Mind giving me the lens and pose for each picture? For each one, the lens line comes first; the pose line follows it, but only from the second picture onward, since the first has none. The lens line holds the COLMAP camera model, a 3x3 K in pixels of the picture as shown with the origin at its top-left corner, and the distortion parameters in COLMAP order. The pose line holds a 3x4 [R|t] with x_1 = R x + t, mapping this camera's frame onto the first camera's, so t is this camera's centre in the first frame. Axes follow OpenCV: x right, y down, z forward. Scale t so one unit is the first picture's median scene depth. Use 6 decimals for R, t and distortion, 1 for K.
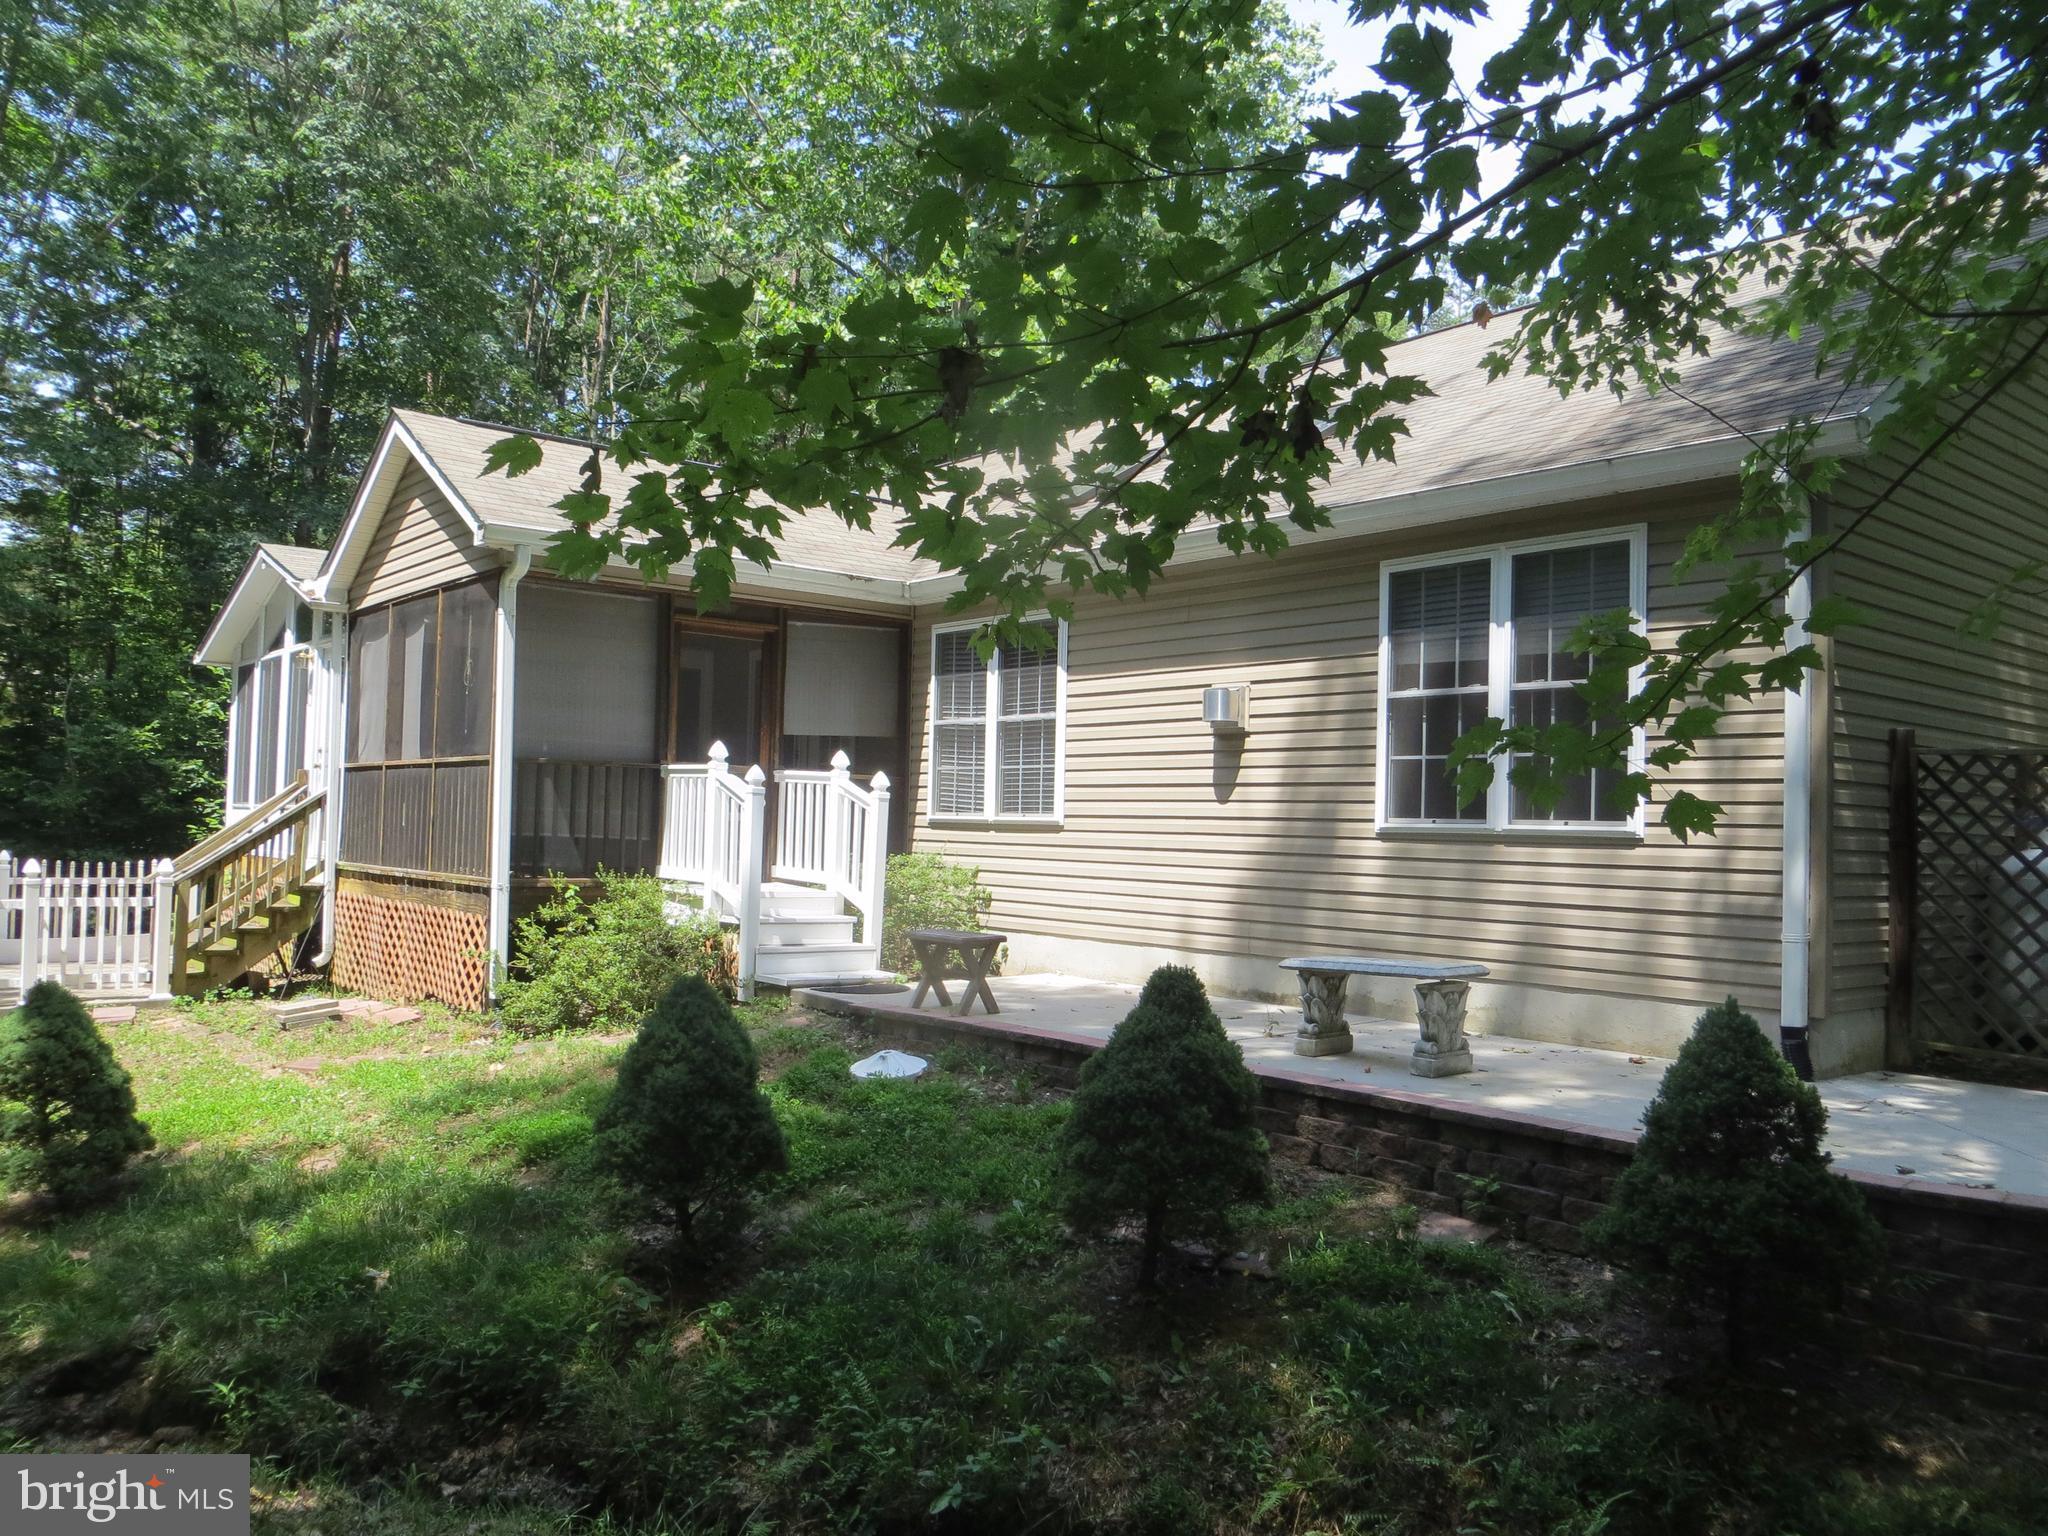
lens RADIAL K [[1544.8, 0, 1024.0], [0, 1544.8, 768.0], [0, 0, 1]] dist [-0.012112, 0.002589]
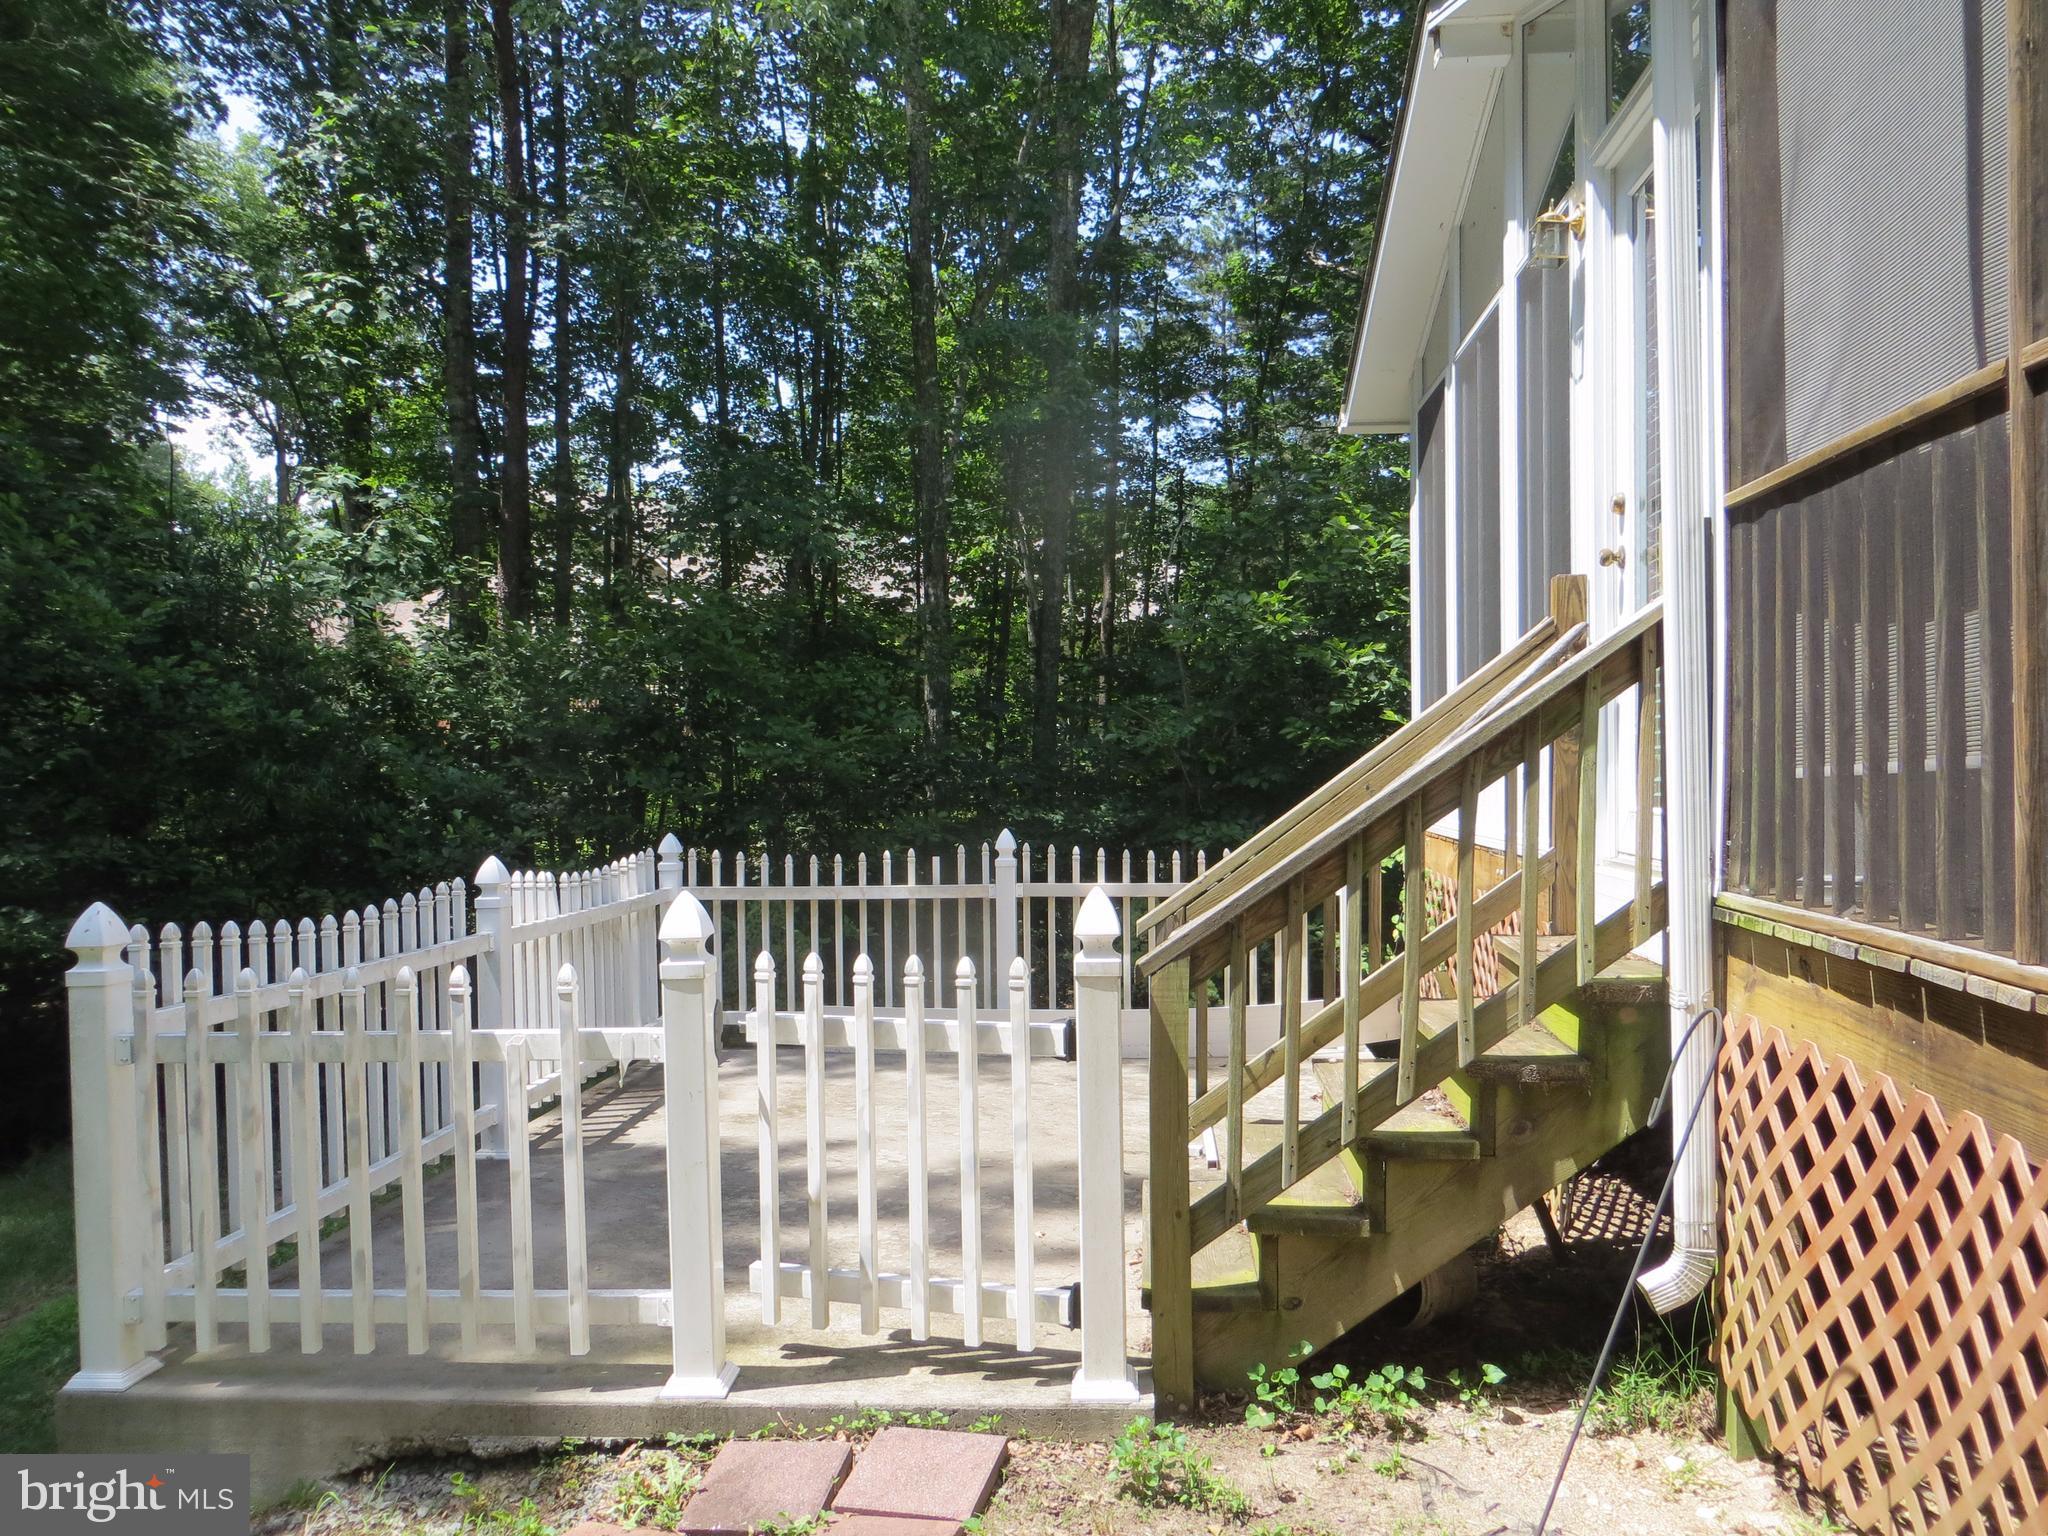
lens RADIAL K [[1544.8, 0, 1024.0], [0, 1544.8, 768.0], [0, 0, 1]] dist [-0.012112, 0.002589]
pose [[0.714195, -0.024624, -0.699514, -0.353883], [0.050396, 0.998596, 0.016301, 0.031972], [0.698130, -0.046895, 0.714433, 0.750748]]
